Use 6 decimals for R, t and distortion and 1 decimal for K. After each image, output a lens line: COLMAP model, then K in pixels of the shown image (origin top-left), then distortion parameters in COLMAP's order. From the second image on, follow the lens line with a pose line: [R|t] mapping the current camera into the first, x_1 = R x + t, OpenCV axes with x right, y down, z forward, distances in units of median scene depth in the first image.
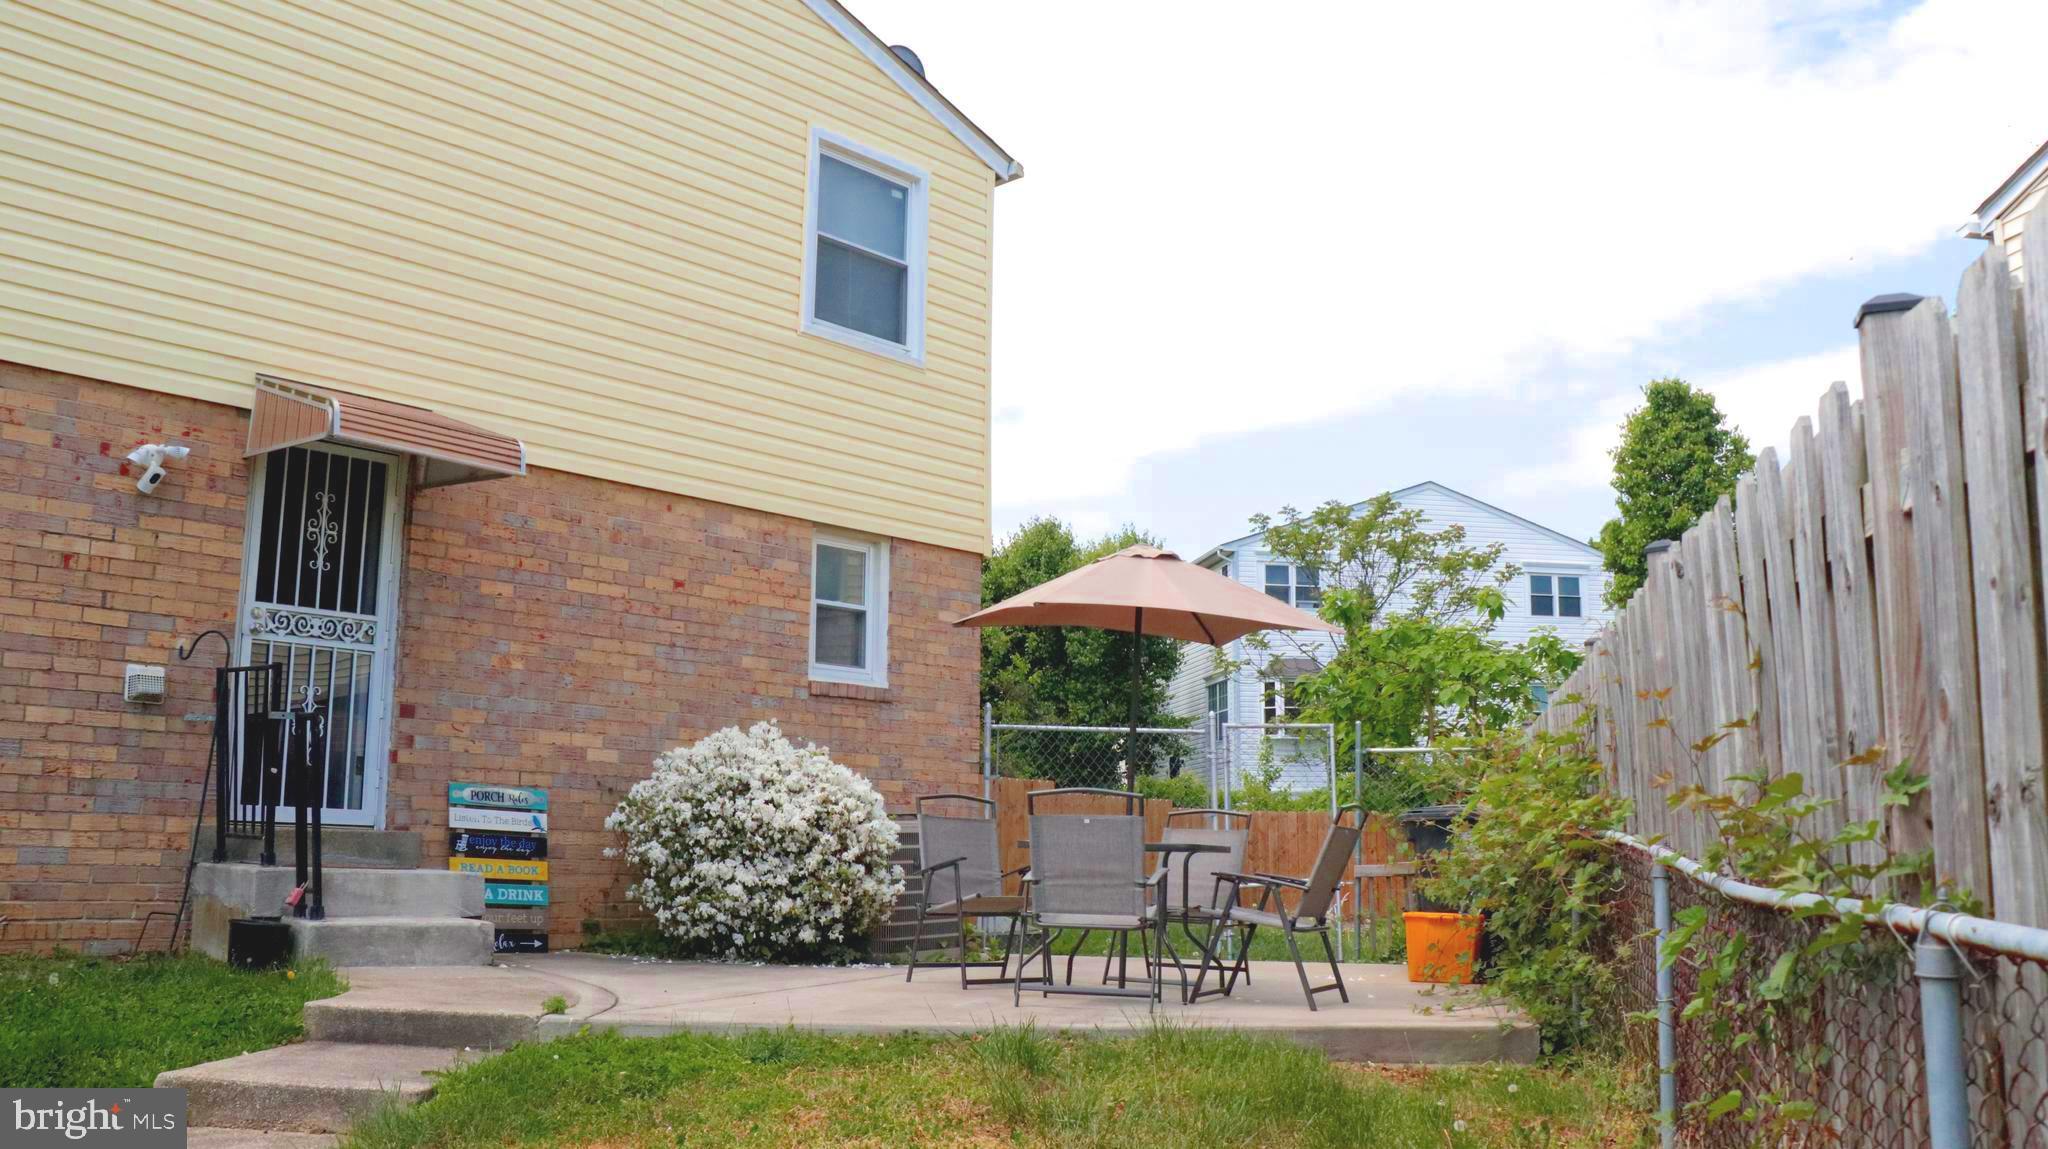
lens RADIAL K [[1695.7, 0, 1024.0], [0, 1695.7, 574.5], [0, 0, 1]] dist [-0.128270, 0.000758]
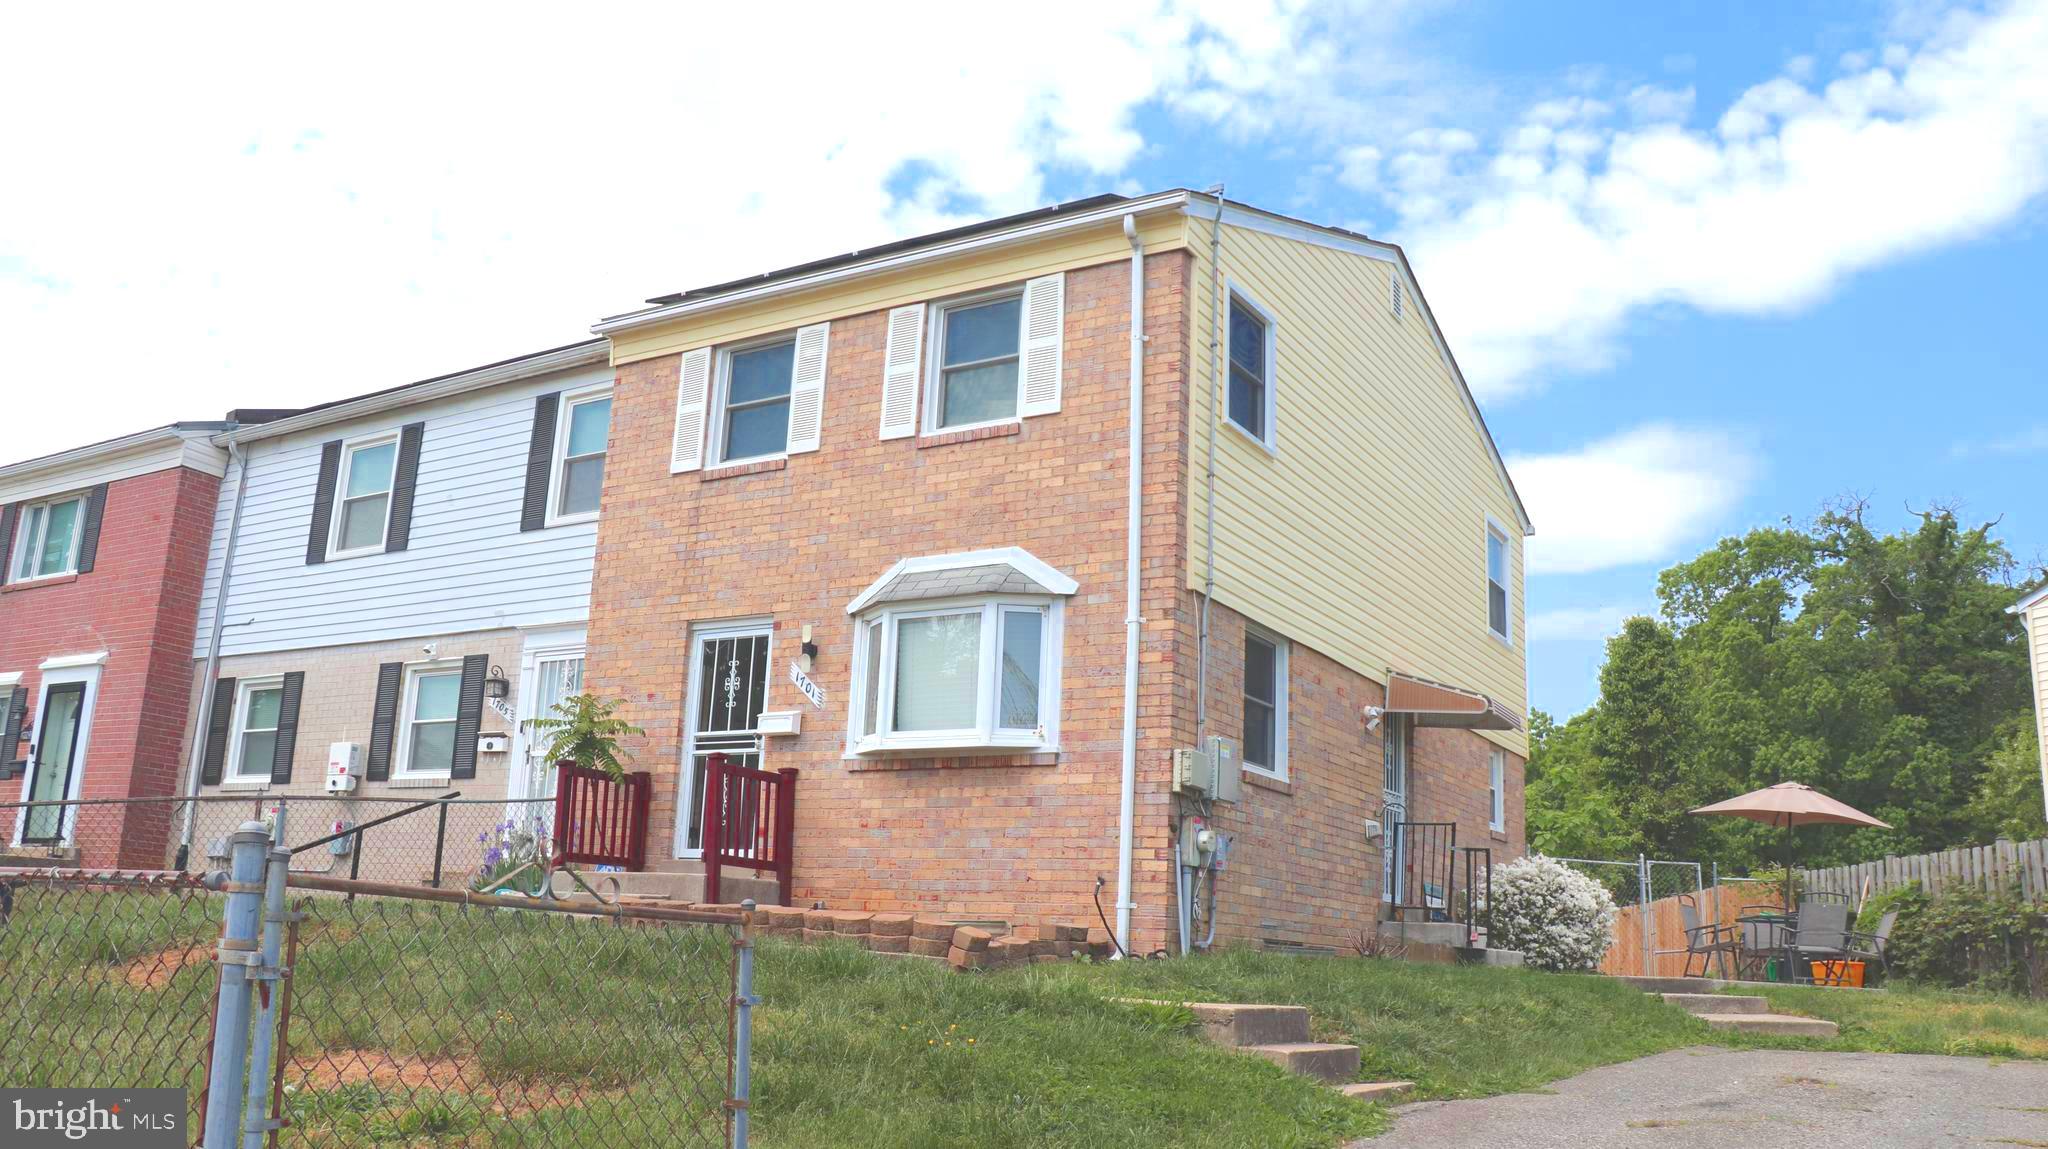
lens RADIAL K [[1695.7, 0, 1024.0], [0, 1695.7, 574.5], [0, 0, 1]] dist [-0.128270, 0.000758]
pose [[0.978753, 0.078400, 0.189460, -0.911863], [-0.065430, 0.995126, -0.073781, -0.041176], [-0.194321, 0.059817, 0.979112, -0.609238]]
